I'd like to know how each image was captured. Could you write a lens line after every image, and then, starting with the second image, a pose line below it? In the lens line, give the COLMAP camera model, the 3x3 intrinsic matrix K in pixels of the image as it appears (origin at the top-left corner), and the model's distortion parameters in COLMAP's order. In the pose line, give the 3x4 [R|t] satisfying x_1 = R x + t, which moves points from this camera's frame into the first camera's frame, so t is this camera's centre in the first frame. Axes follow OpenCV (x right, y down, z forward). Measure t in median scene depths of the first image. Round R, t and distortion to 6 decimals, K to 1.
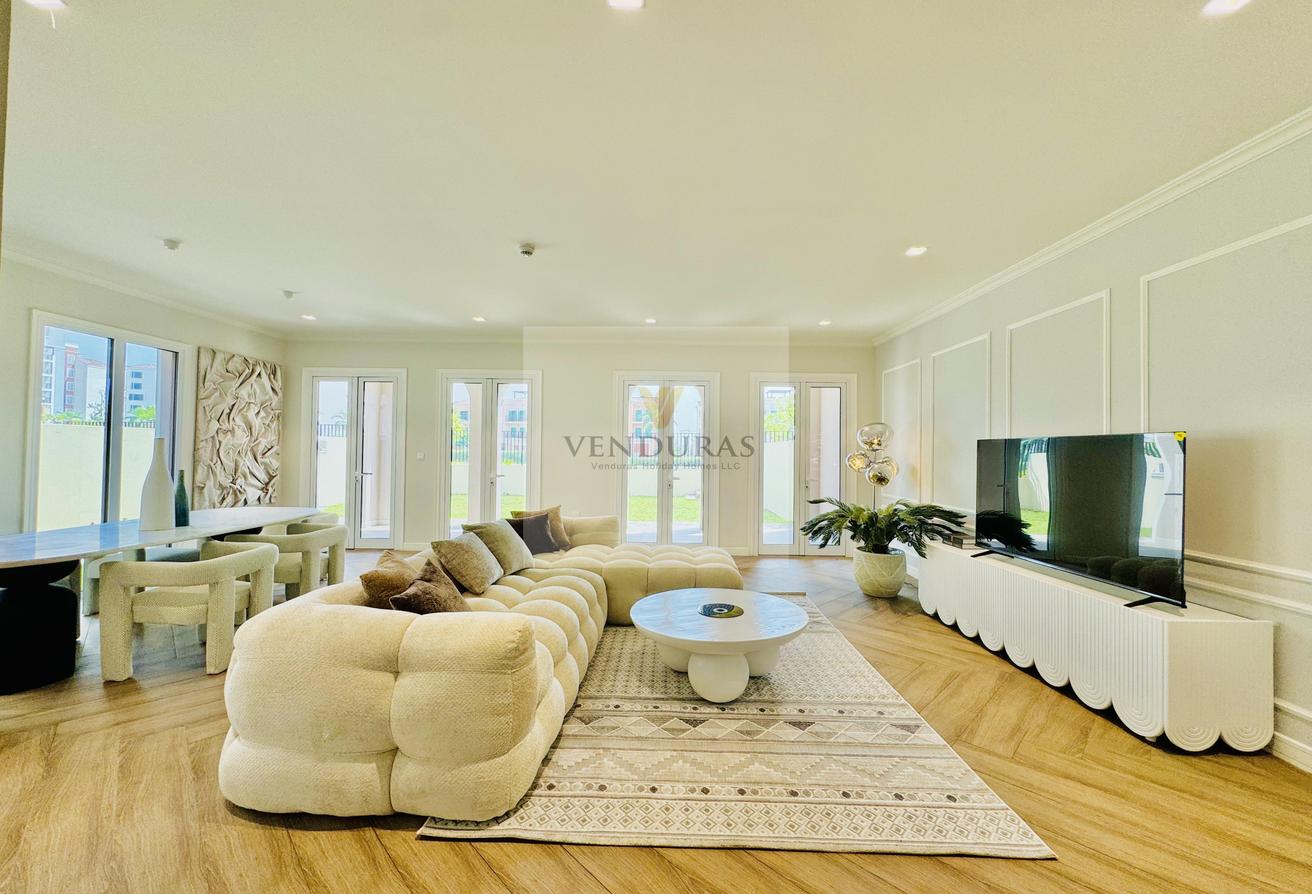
lens RADIAL K [[525.2, 0, 660.7], [0, 525.2, 438.0], [0, 0, 1]] dist [-0.003983, 0.000535]
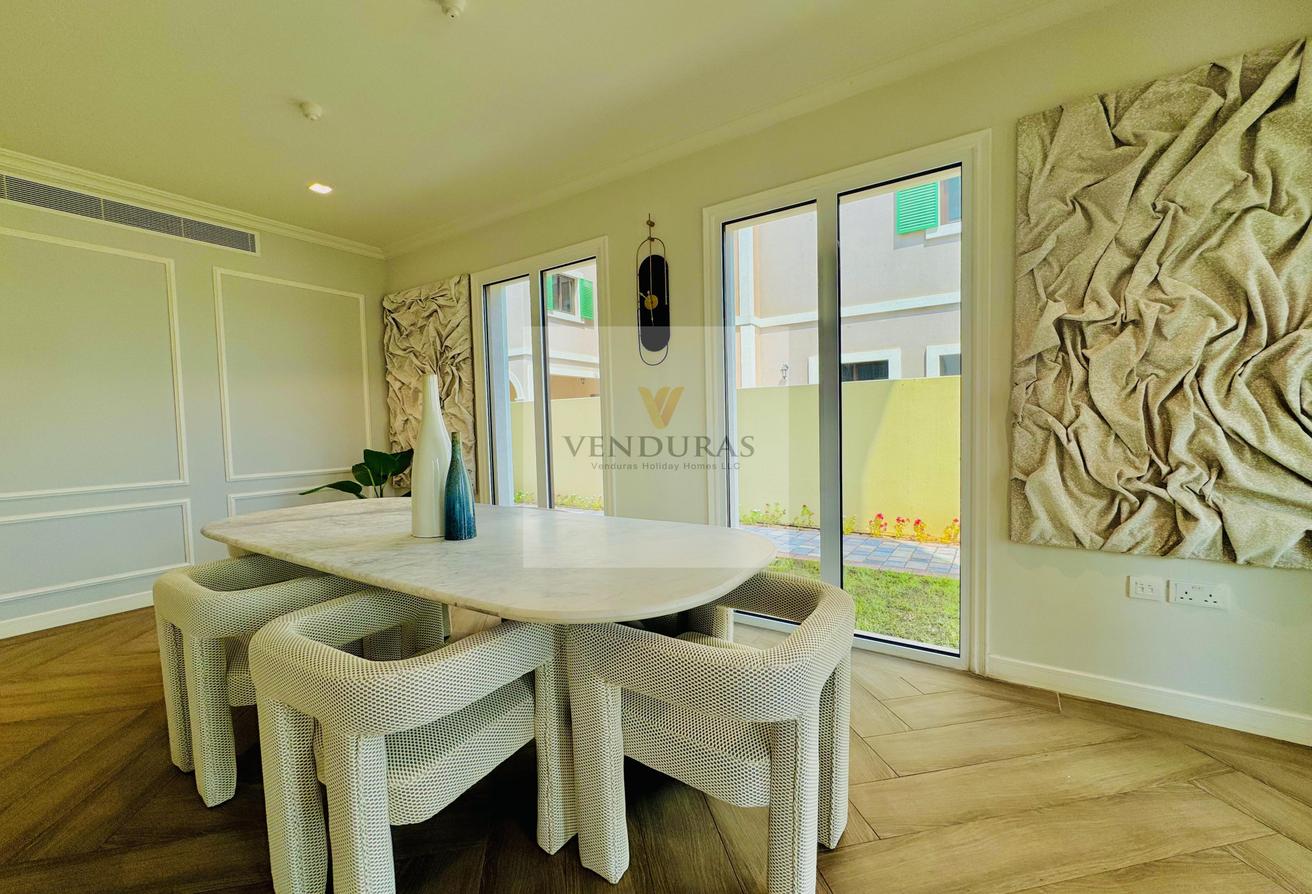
lens RADIAL K [[525.2, 0, 657.4], [0, 525.2, 447.9], [0, 0, 1]] dist [-0.003983, 0.000535]
pose [[-0.559826, 0.037233, -0.827774, -0.401780], [0.037475, 0.999105, 0.019595, 0.050917], [0.827763, -0.020051, -0.560720, 0.992923]]
